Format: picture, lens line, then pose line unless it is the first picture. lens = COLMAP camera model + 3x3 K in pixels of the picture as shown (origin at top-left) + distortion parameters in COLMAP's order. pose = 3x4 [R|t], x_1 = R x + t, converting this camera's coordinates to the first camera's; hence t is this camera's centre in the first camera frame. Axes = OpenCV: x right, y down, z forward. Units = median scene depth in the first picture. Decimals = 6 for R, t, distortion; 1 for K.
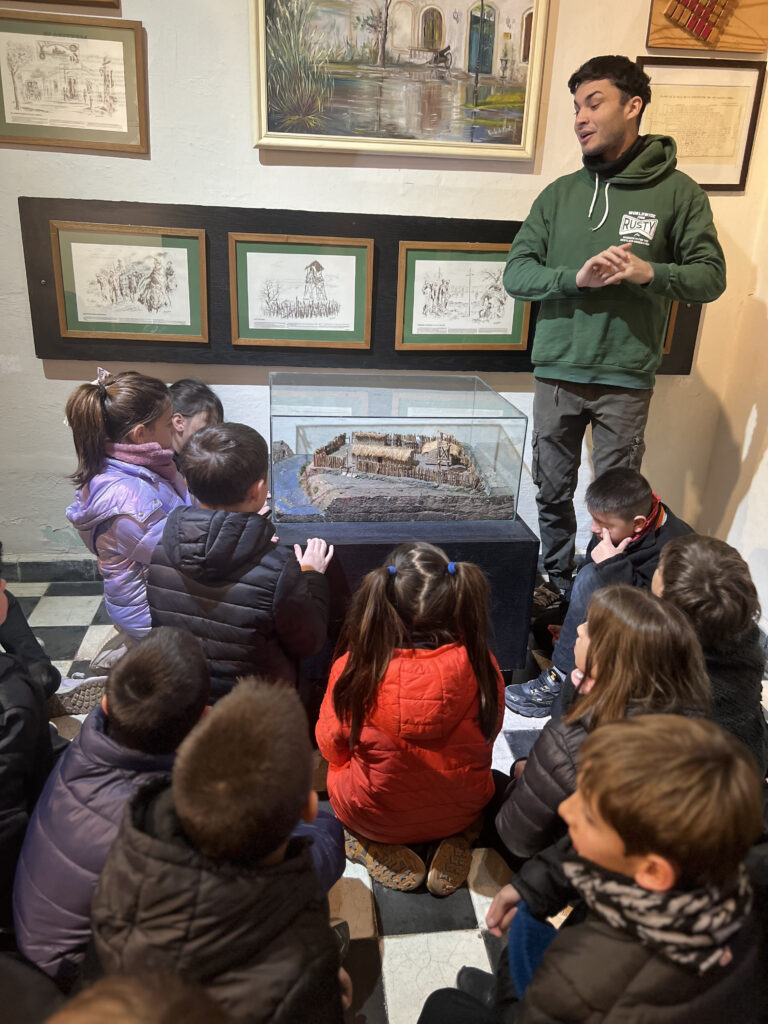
lens RADIAL K [[788.0, 0, 386.8], [0, 788.0, 515.3], [0, 0, 1]] dist [0.029254, -0.026031]
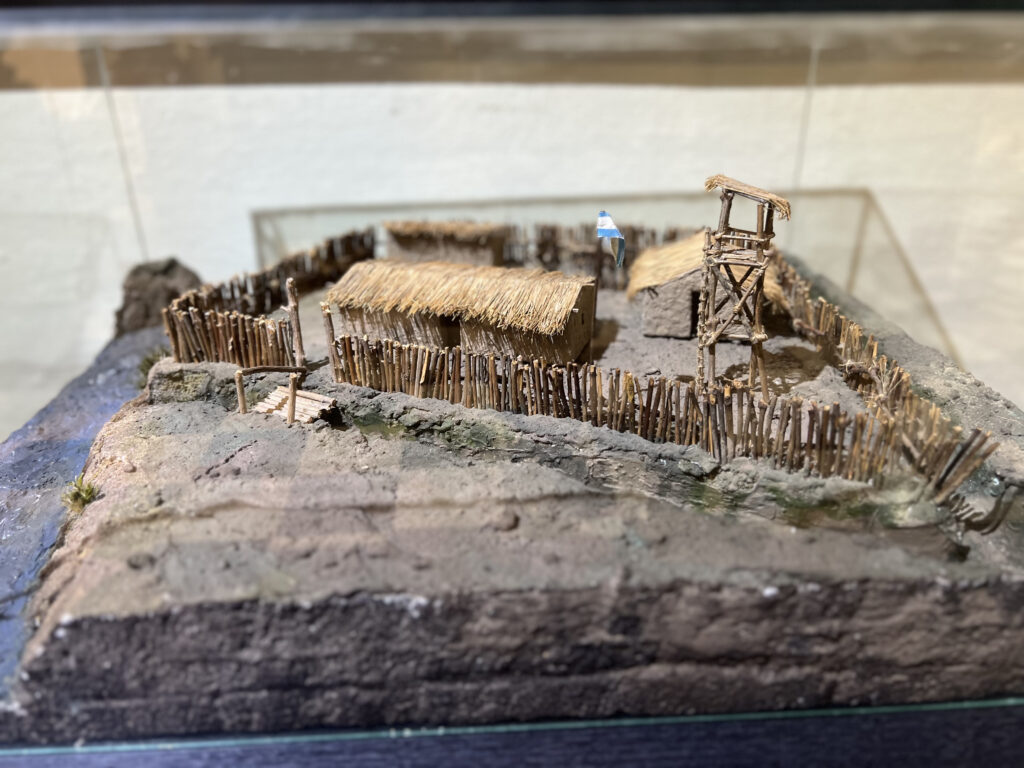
lens RADIAL K [[788.0, 0, 512.5], [0, 788.0, 386.0], [0, 0, 1]] dist [0.029254, -0.026031]
pose [[0.994653, -0.011489, -0.102636, 0.036146], [0.018150, 0.997772, 0.064201, -0.070986], [0.101670, -0.065721, 0.992645, 0.806351]]
